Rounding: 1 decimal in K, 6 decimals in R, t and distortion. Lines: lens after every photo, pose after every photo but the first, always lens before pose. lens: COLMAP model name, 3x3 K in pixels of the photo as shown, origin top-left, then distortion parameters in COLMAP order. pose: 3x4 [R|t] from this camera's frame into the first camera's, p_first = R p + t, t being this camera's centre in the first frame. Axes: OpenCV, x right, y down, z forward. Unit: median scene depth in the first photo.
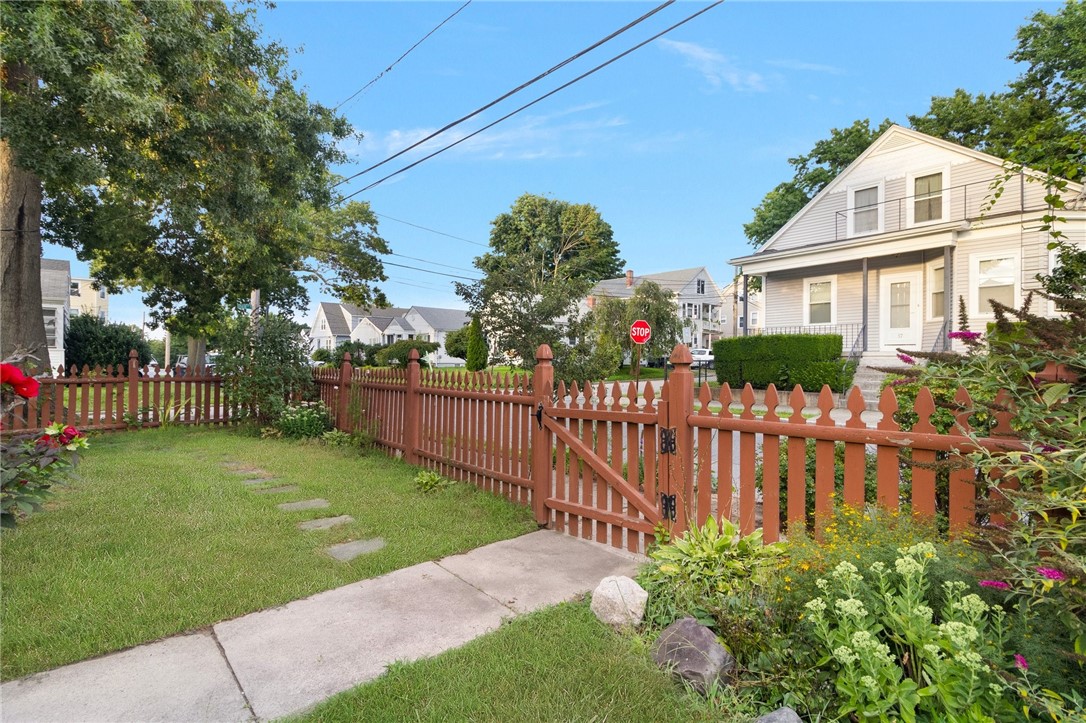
lens RADIAL K [[503.8, 0, 543.0], [0, 503.8, 361.5], [0, 0, 1]] dist [0.001864, 0.000157]
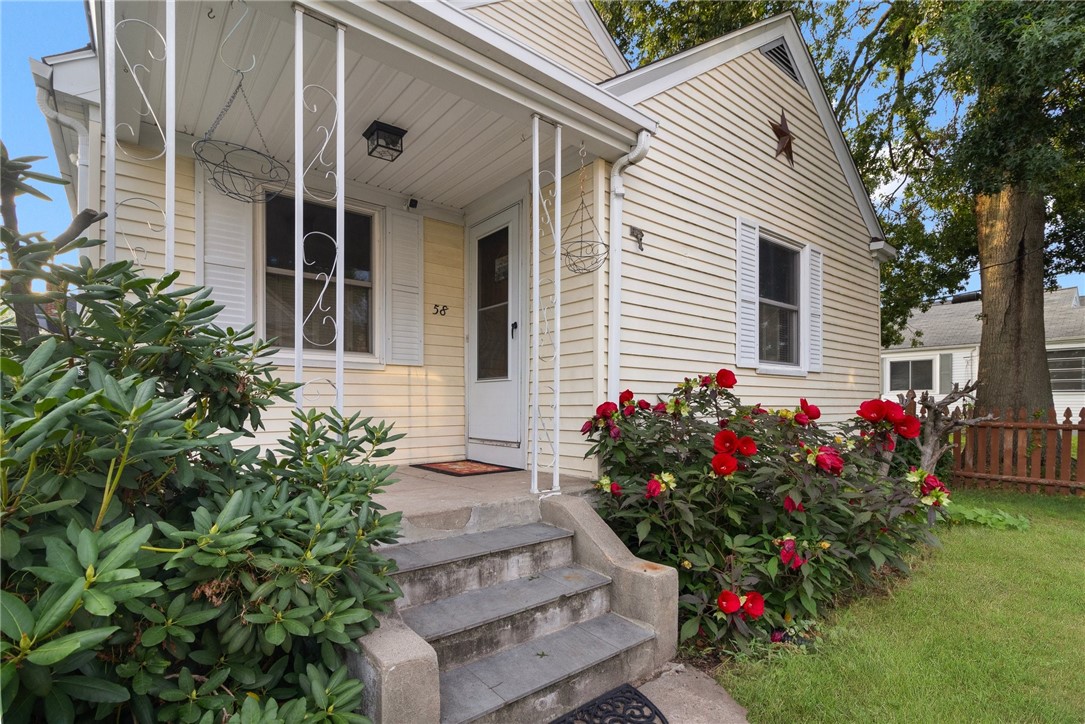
lens RADIAL K [[517.6, 0, 541.6], [0, 517.6, 407.3], [0, 0, 1]] dist [0.002796, 0.000286]
pose [[-0.045519, -0.001241, -0.998963, -0.023132], [-0.001386, 0.999998, -0.001179, 0.007177], [0.998962, 0.001331, -0.045521, 0.148744]]
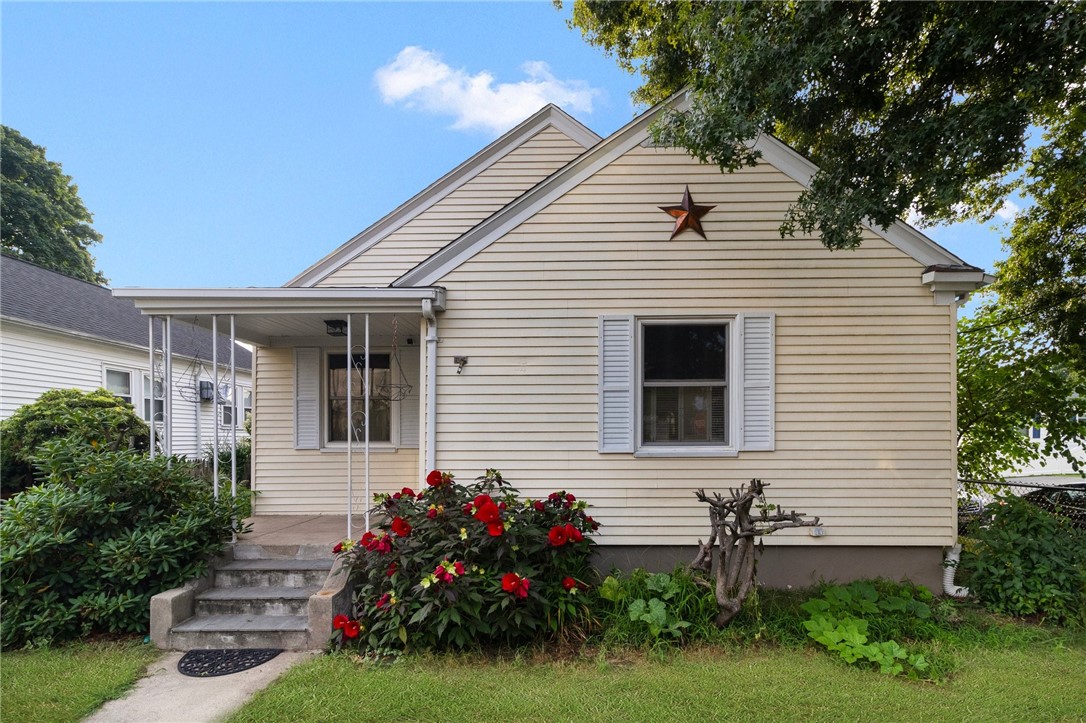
lens RADIAL K [[533.2, 0, 545.3], [0, 533.2, 439.8], [0, 0, 1]] dist [0.002506, 0.000568]
pose [[-0.671253, 0.002209, -0.741225, -0.080194], [-0.002455, 0.999983, 0.005204, -0.056020], [0.741224, 0.005313, -0.671237, 0.712386]]
